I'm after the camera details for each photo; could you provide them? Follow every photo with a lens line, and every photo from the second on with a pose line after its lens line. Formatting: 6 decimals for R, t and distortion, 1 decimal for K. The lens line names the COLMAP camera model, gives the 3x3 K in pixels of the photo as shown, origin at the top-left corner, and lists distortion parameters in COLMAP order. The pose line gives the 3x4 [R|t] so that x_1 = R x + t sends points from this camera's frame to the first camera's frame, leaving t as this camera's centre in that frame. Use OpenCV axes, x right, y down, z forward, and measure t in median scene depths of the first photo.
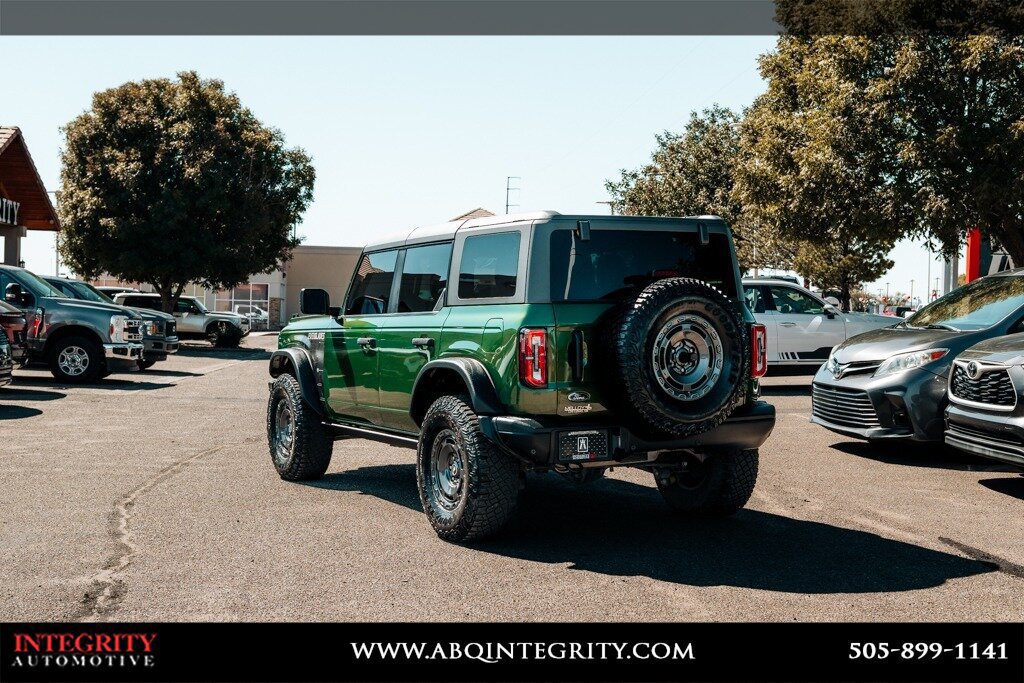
lens RADIAL K [[1329.4, 0, 423.7], [0, 1329.4, 342.1], [0, 0, 1]] dist [0.003699, -0.008853]
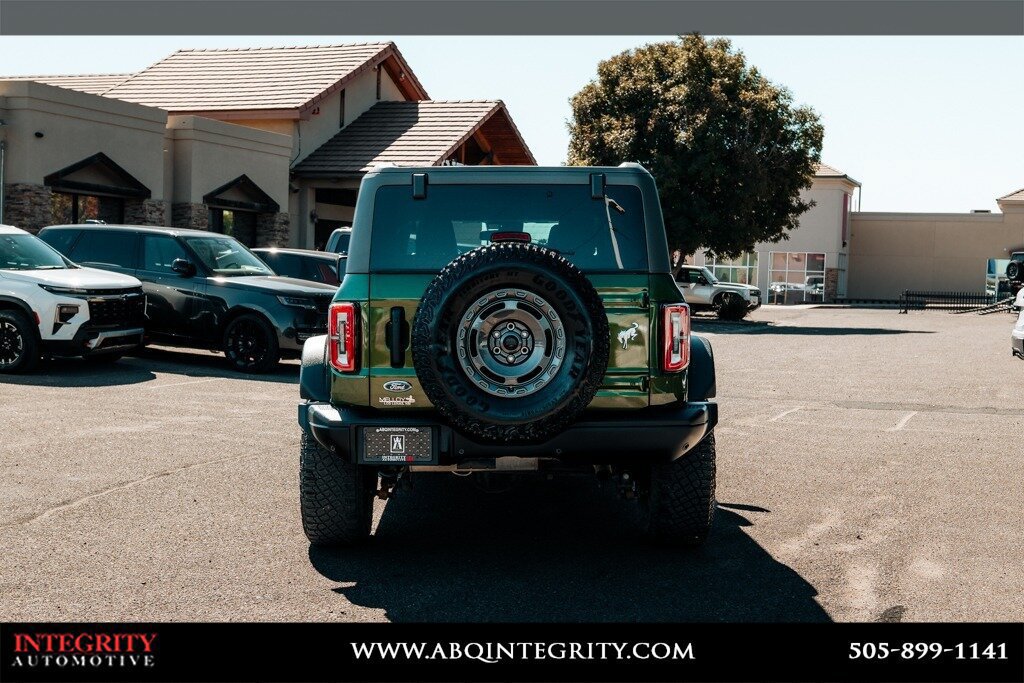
lens RADIAL K [[1329.4, 0, 423.7], [0, 1329.4, 342.1], [0, 0, 1]] dist [0.003699, -0.008853]
pose [[0.886305, 0.028958, -0.462196, 0.106334], [-0.018600, 0.999464, 0.026953, -0.001884], [0.462728, -0.015292, 0.886368, 0.056182]]
